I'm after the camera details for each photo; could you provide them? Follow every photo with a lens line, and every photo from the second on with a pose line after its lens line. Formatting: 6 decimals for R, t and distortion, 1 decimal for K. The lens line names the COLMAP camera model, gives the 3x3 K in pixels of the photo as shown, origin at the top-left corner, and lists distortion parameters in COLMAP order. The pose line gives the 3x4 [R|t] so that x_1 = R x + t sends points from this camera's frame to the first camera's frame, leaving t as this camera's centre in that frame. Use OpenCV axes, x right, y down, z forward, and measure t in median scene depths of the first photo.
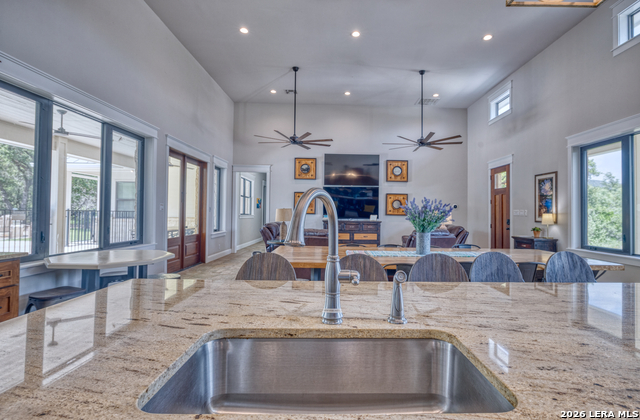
lens RADIAL K [[319.0, 0, 338.5], [0, 319.0, 207.4], [0, 0, 1]] dist [-0.005289, 0.001136]
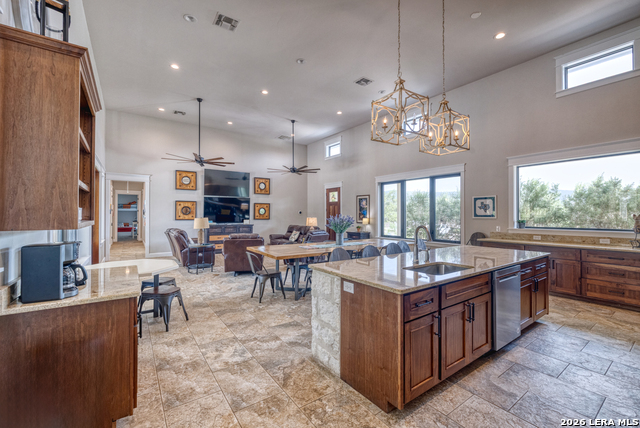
lens RADIAL K [[274.6, 0, 321.5], [0, 274.6, 211.1], [0, 0, 1]] dist [0.003320, 0.000589]
pose [[0.828849, -0.005068, 0.559450, -0.283864], [-0.001591, 0.999934, 0.011415, -0.026673], [-0.559471, -0.010351, 0.828785, -0.096077]]
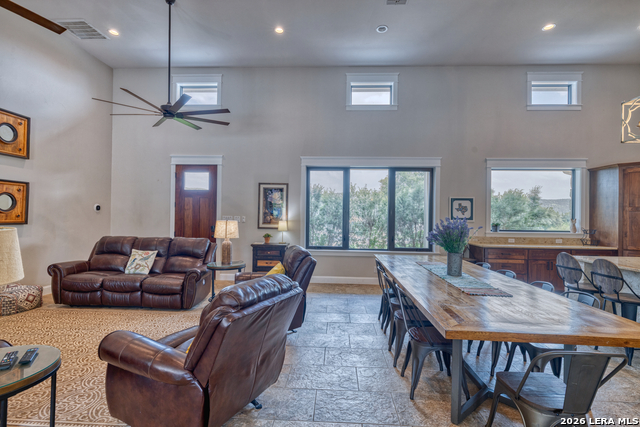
lens RADIAL K [[308.9, 0, 321.5], [0, 308.9, 211.8], [0, 0, 1]] dist [-0.002119, 0.001073]
pose [[0.071484, -0.002950, 0.997437, -0.280439], [-0.034458, 0.999391, 0.005425, -0.015531], [-0.996846, -0.034758, 0.071339, 0.550052]]
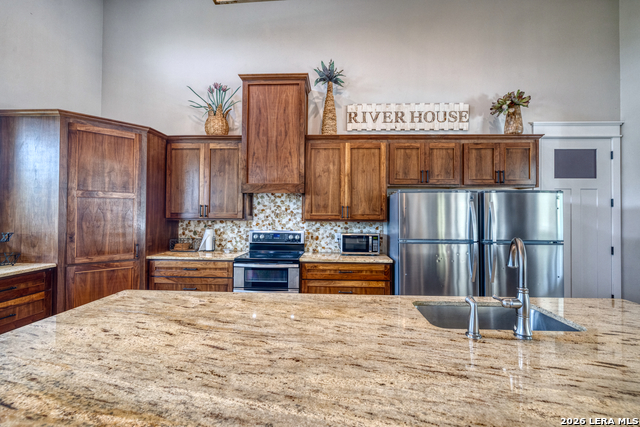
lens RADIAL K [[274.6, 0, 318.5], [0, 274.6, 211.4], [0, 0, 1]] dist [0.003320, 0.000589]
pose [[-0.997249, -0.019306, 0.071570, 0.091859], [-0.021625, 0.999261, -0.031765, -0.013991], [-0.070904, -0.033226, -0.996930, 0.267535]]
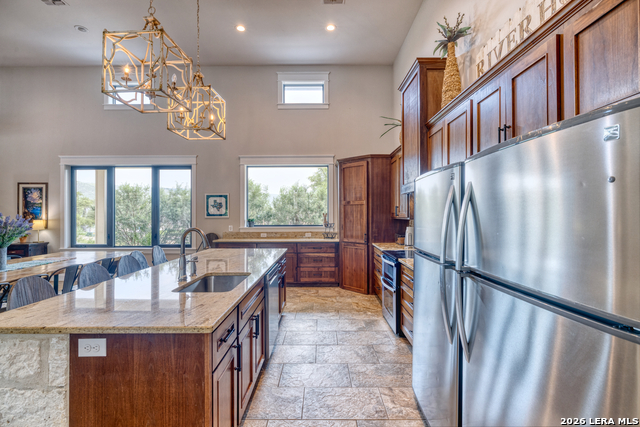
lens RADIAL K [[308.9, 0, 318.4], [0, 308.9, 211.9], [0, 0, 1]] dist [-0.002119, 0.001073]
pose [[0.030246, -0.007361, 0.999515, -0.270170], [-0.017945, 0.999808, 0.007906, -0.024553], [-0.999381, -0.018176, 0.030108, -0.004918]]
